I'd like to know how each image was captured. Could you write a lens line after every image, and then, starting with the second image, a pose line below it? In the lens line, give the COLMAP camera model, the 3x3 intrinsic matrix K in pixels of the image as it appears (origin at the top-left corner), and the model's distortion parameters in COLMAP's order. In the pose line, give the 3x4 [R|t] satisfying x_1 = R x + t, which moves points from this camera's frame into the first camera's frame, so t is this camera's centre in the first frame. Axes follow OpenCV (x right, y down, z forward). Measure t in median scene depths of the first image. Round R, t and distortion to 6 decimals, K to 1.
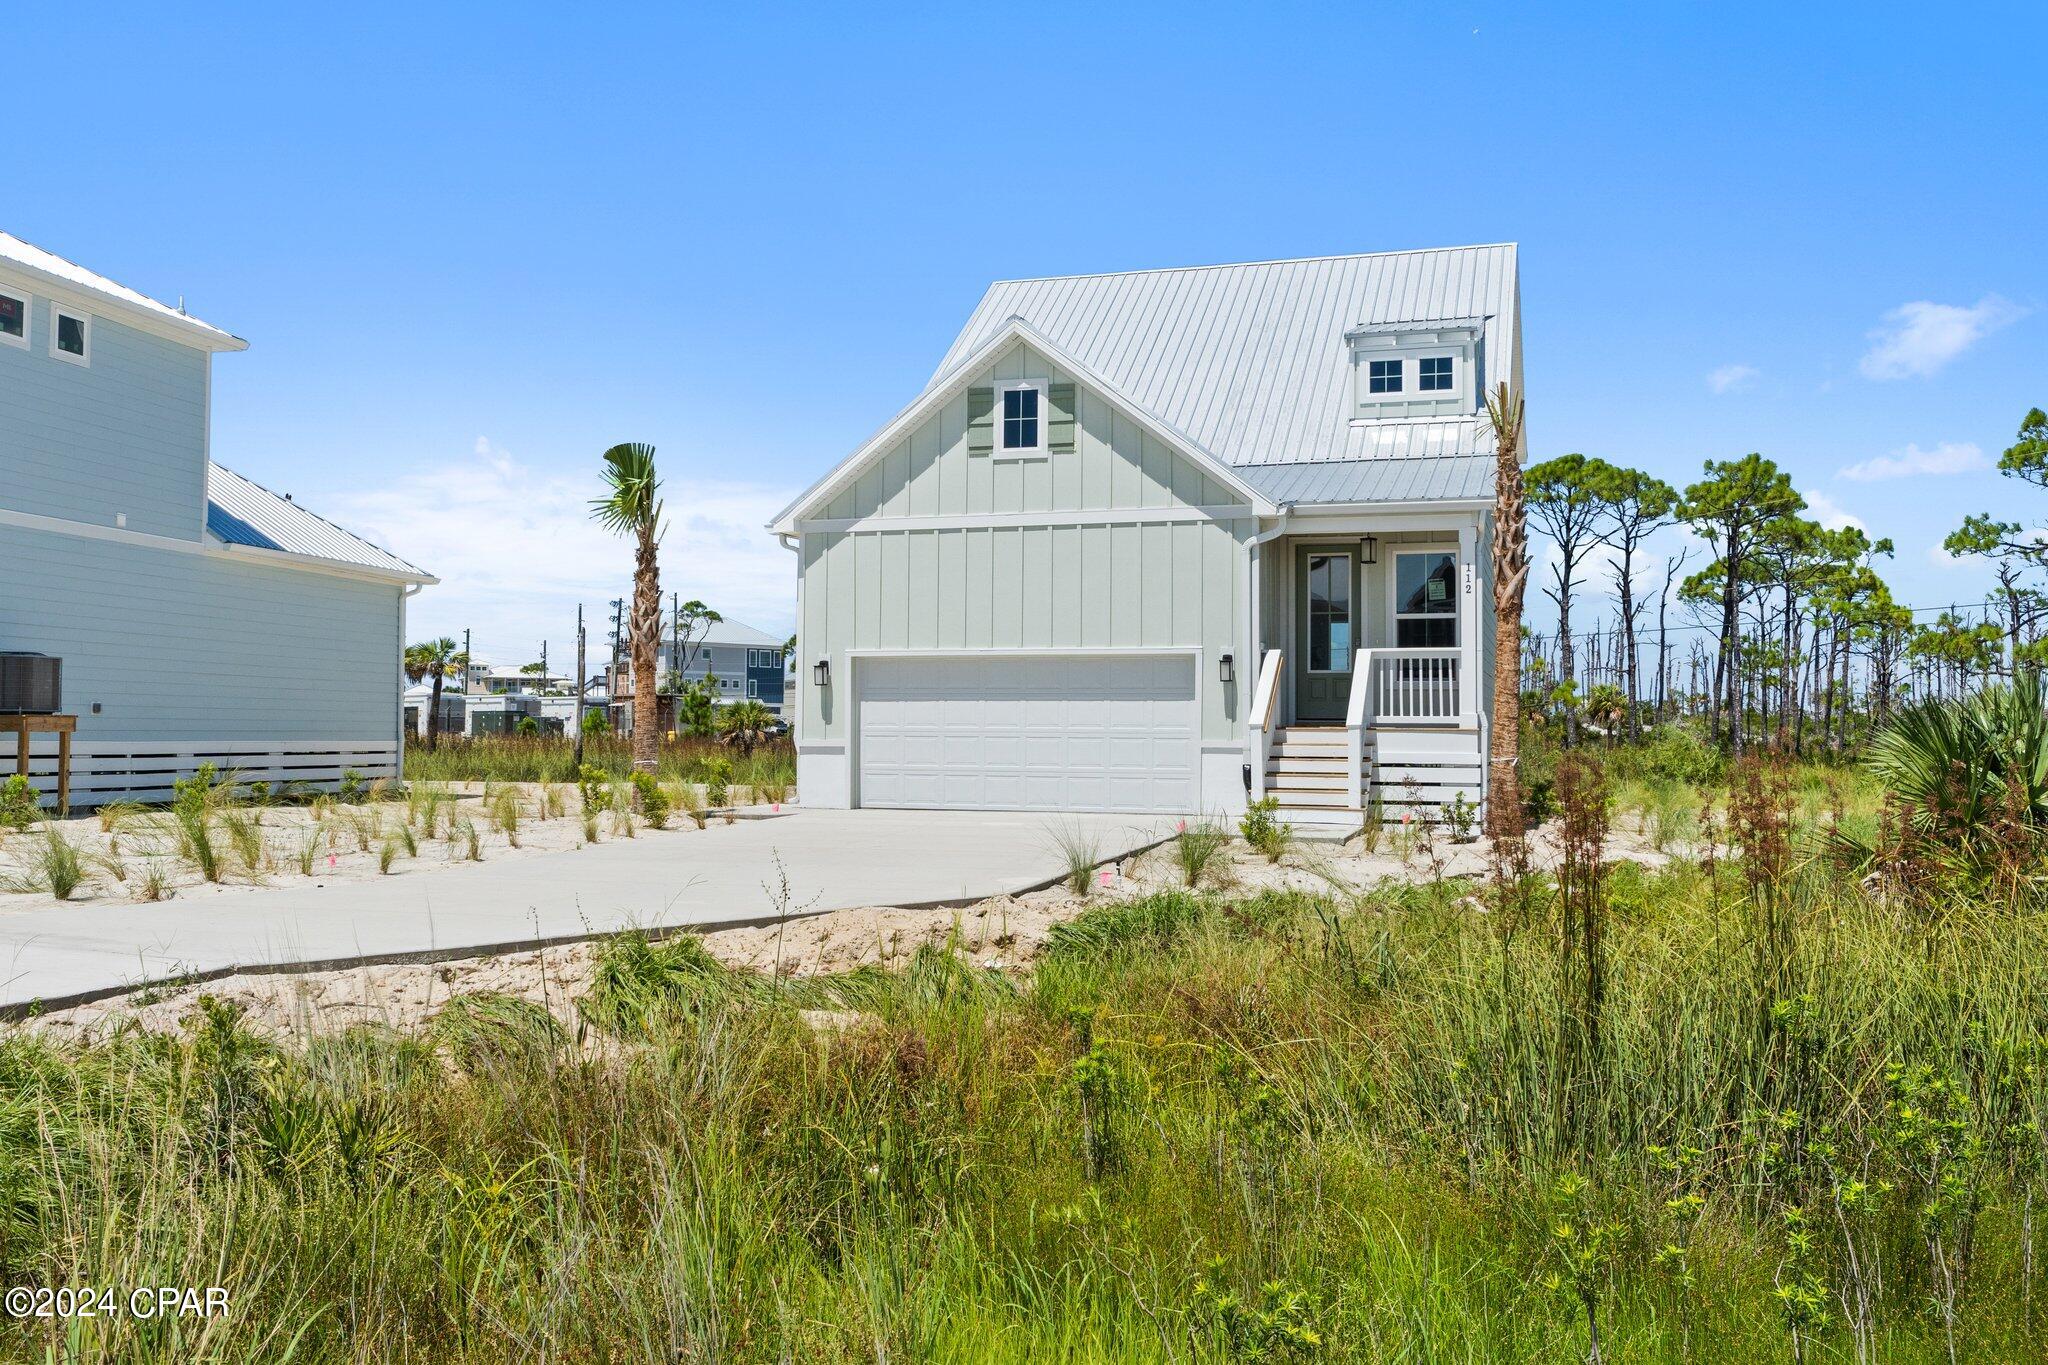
lens RADIAL K [[1770.5, 0, 1024.0], [0, 1770.5, 682.5], [0, 0, 1]] dist [0.069414, 0.000656]
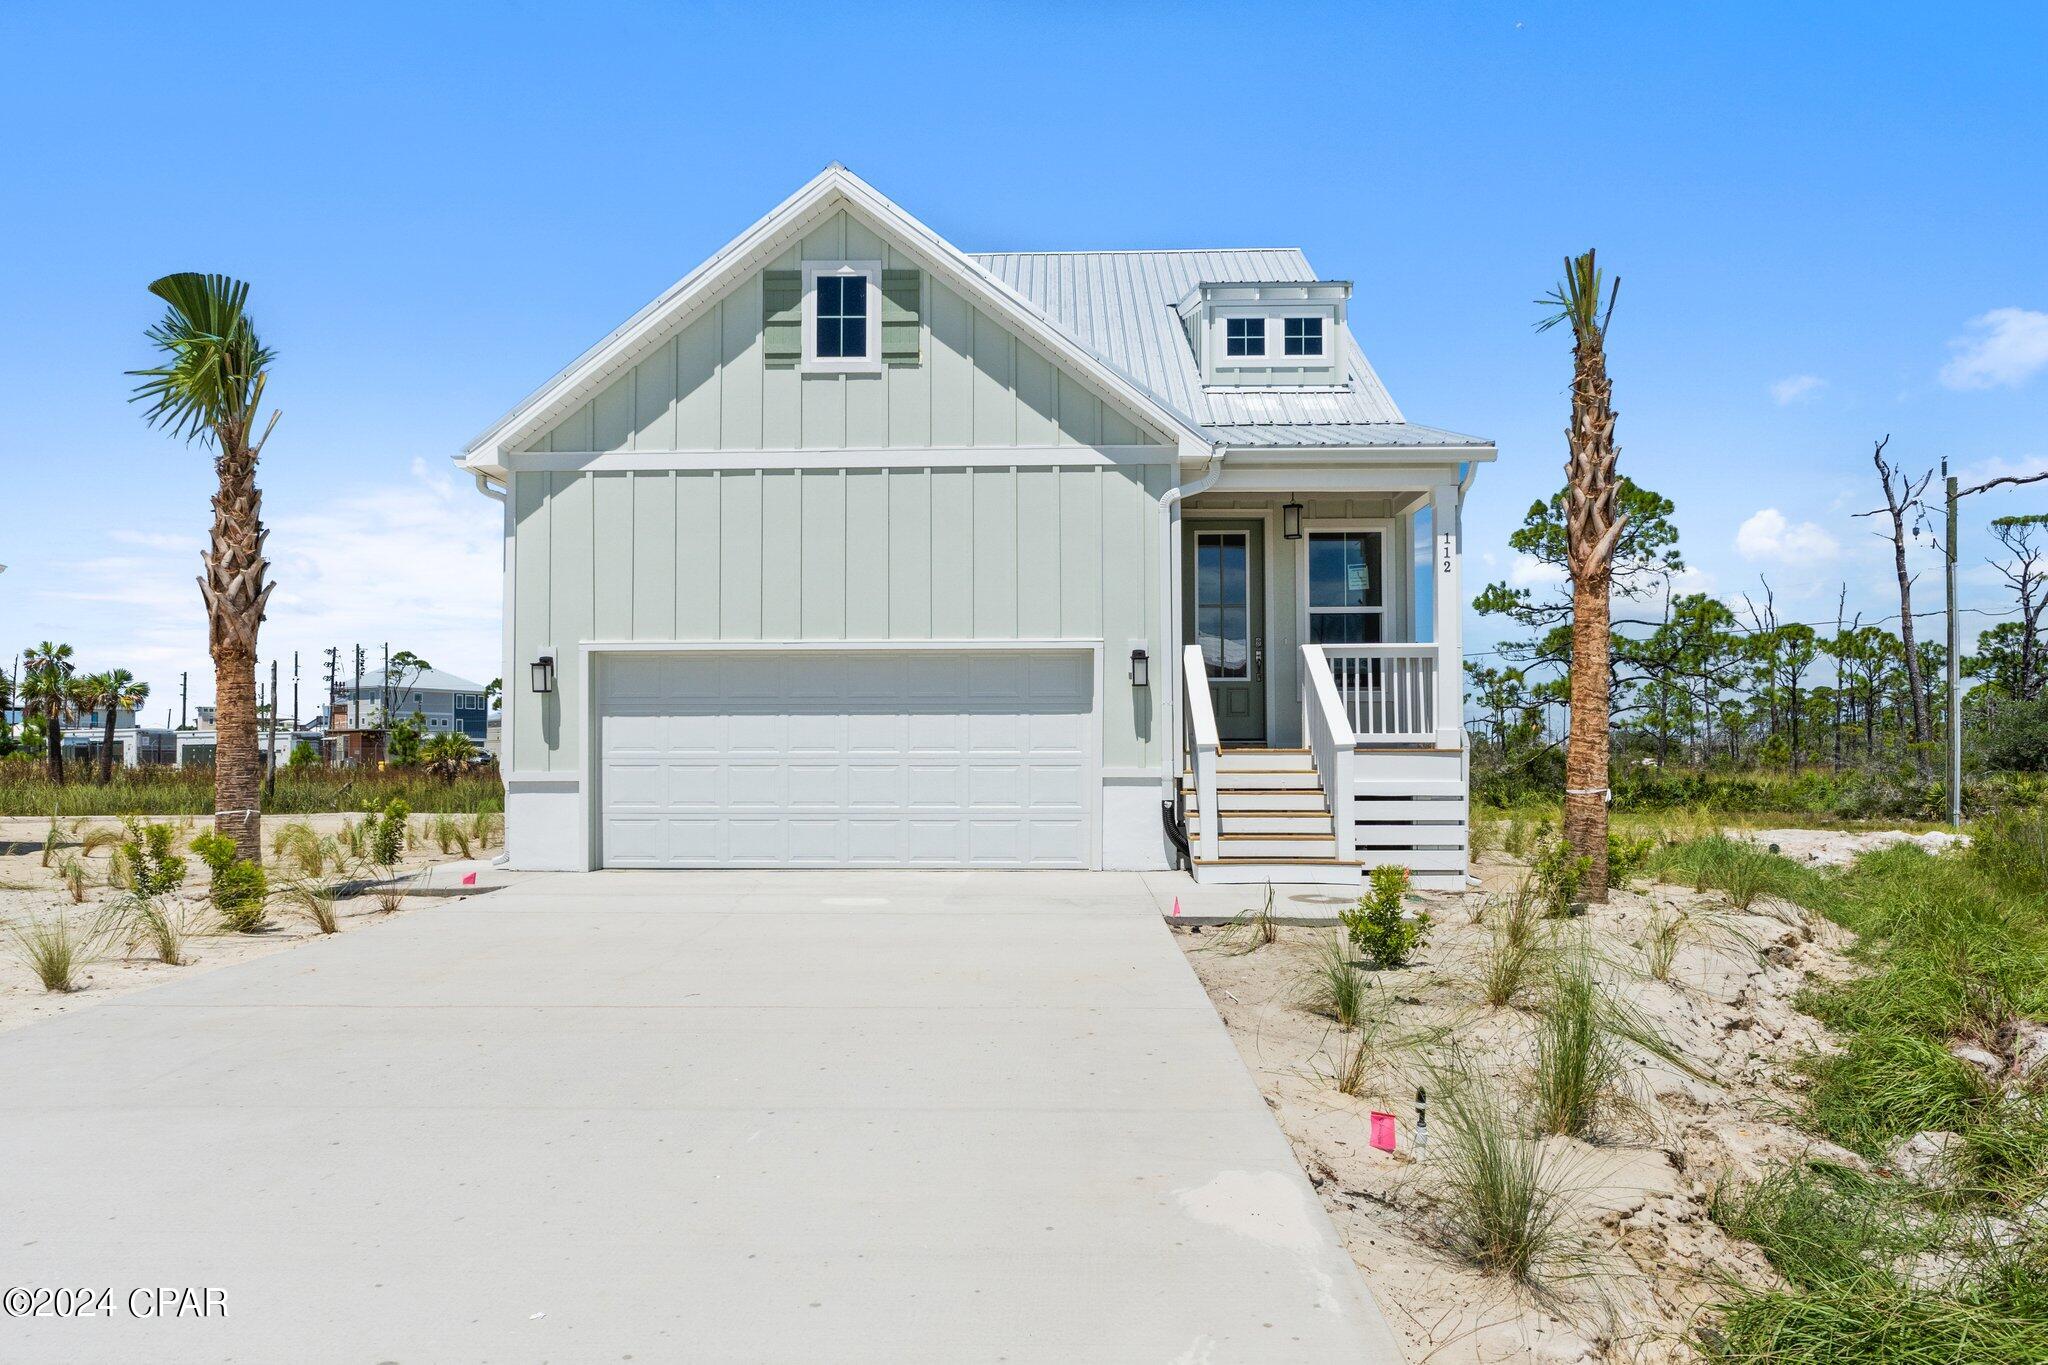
lens RADIAL K [[1276.9, 0, 1025.0], [0, 1276.9, 737.5], [0, 0, 1]] dist [0.028712, -0.038602]
pose [[0.965709, -0.003174, 0.259608, -0.063158], [0.000274, 0.999937, 0.011205, 0.013601], [-0.259628, -0.010749, 0.965649, 0.474480]]
